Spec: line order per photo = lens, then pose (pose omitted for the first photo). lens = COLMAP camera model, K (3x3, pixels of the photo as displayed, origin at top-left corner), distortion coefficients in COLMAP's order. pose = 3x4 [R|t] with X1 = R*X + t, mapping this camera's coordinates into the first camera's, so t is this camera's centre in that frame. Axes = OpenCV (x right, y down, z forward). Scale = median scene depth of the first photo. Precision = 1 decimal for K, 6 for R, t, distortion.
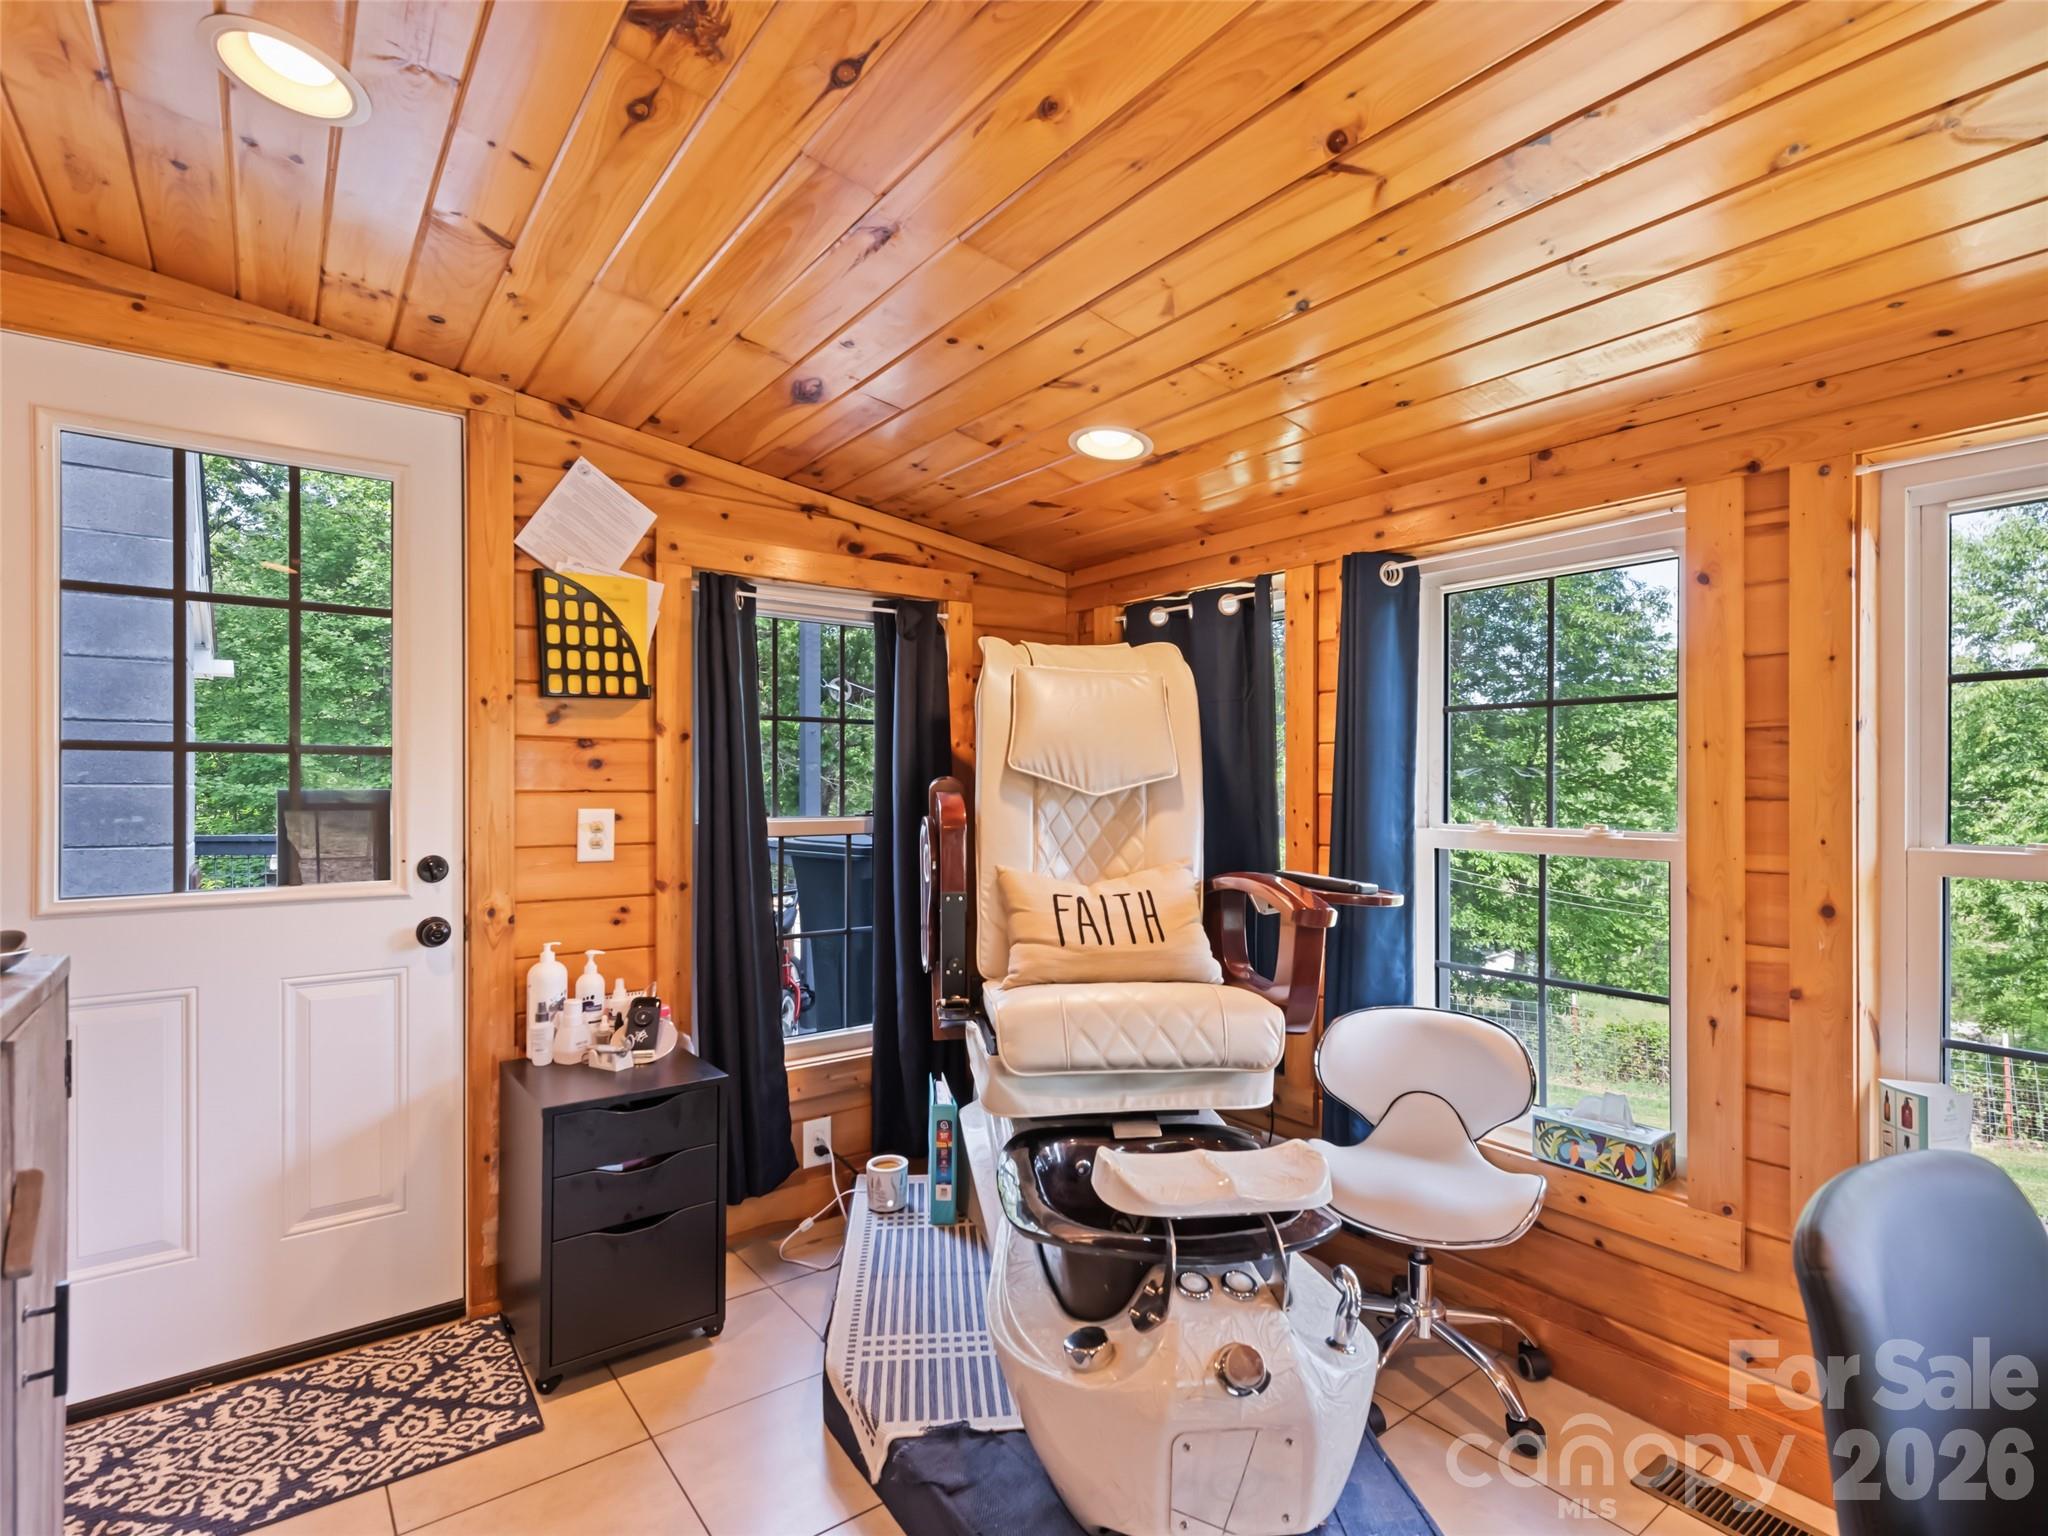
lens RADIAL K [[1035.1, 0, 1026.8], [0, 1035.1, 783.8], [0, 0, 1]] dist [0.015174, -0.001370]
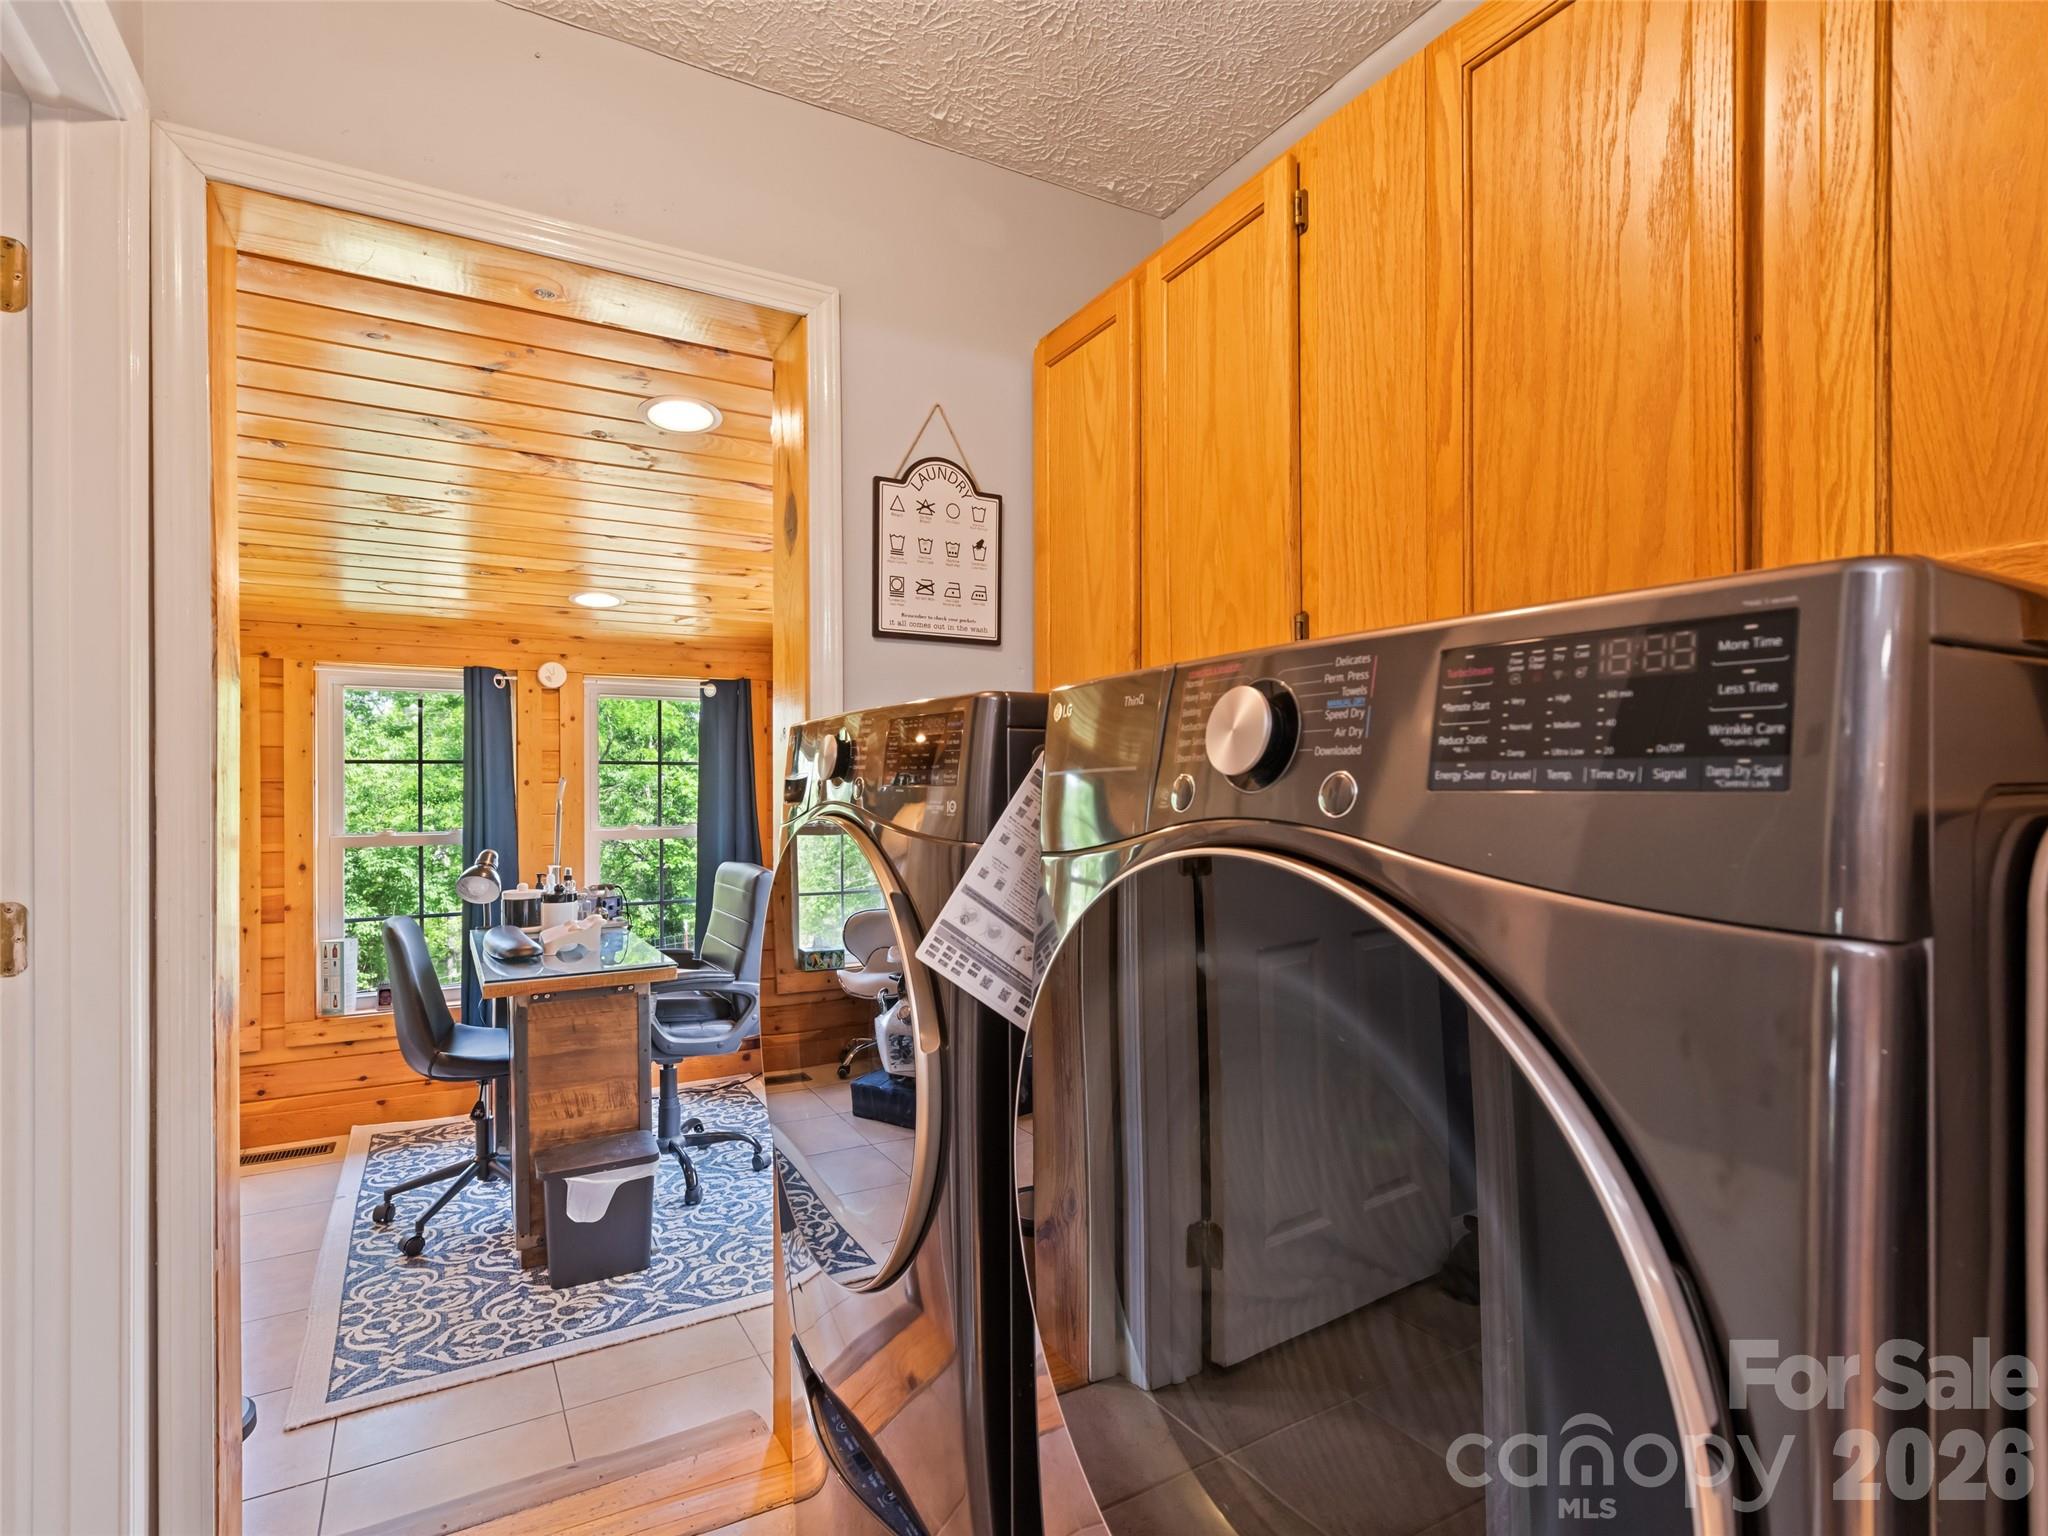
lens RADIAL K [[1035.1, 0, 1031.6], [0, 1035.1, 786.9], [0, 0, 1]] dist [0.015174, -0.001370]
pose [[0.123714, 0.003286, 0.992312, -1.147919], [0.006554, 0.999970, -0.004128, -0.025386], [-0.992296, 0.007015, 0.123689, -0.743025]]
